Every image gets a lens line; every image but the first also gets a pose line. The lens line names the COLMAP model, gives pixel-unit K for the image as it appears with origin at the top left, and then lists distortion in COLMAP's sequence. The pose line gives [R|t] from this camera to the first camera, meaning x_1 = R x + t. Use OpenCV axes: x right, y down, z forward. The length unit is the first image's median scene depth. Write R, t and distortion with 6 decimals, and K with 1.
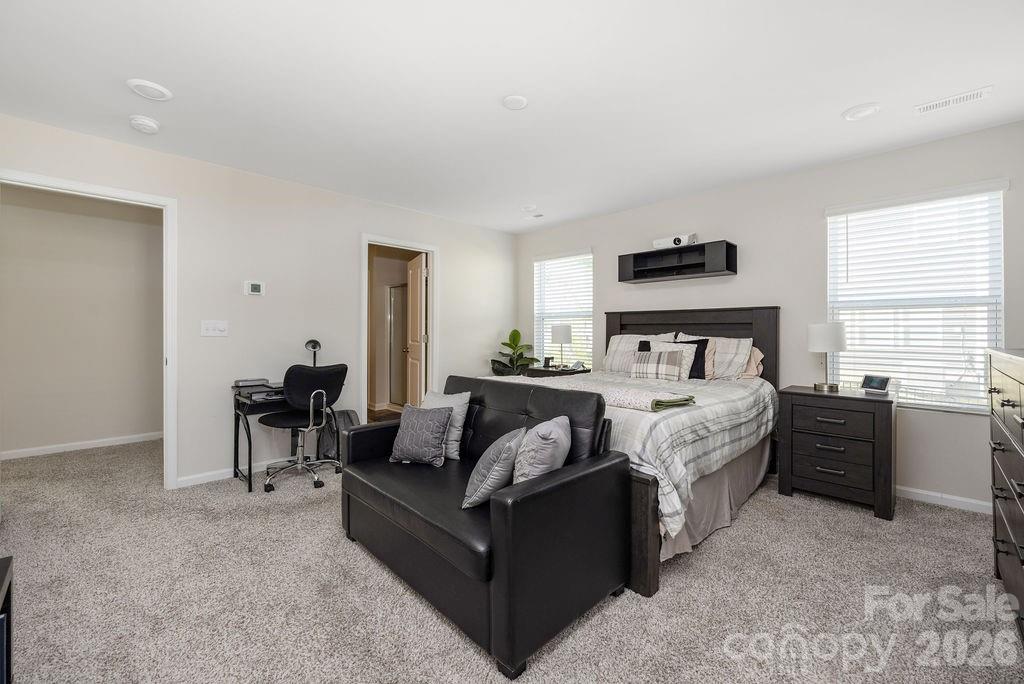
lens RADIAL K [[413.5, 0, 482.1], [0, 413.5, 329.9], [0, 0, 1]] dist [-0.003413, -0.000163]
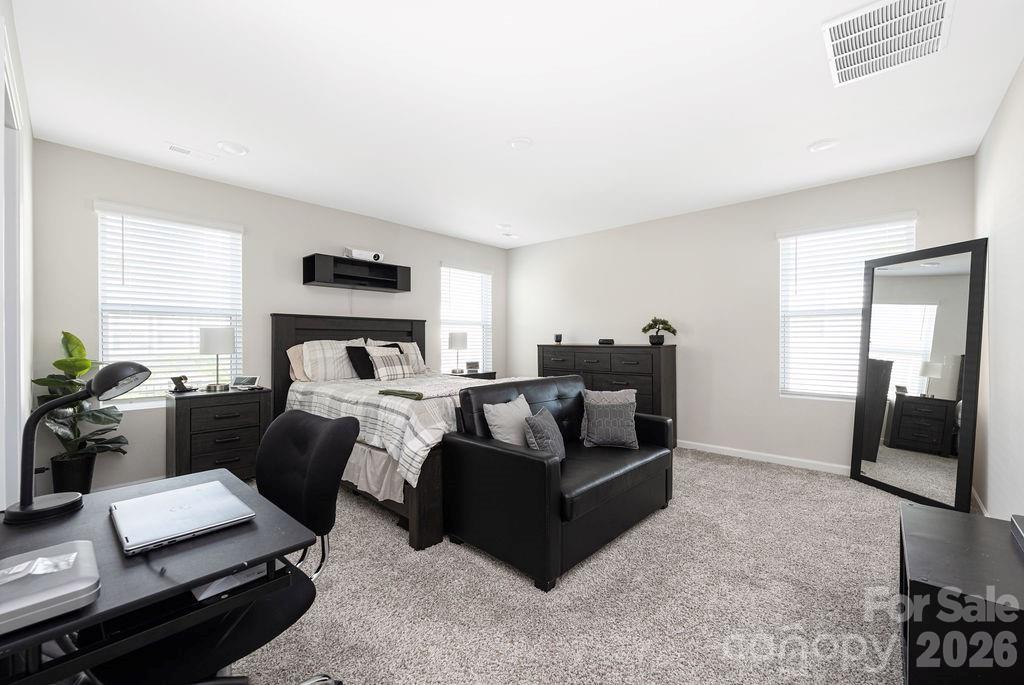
lens RADIAL K [[413.5, 0, 510.2], [0, 413.5, 341.3], [0, 0, 1]] dist [-0.003413, -0.000163]
pose [[-0.076400, -0.009885, 0.997028, -0.574290], [-0.009727, 0.999911, 0.009168, 0.000661], [-0.997030, -0.008997, -0.076489, 0.606558]]
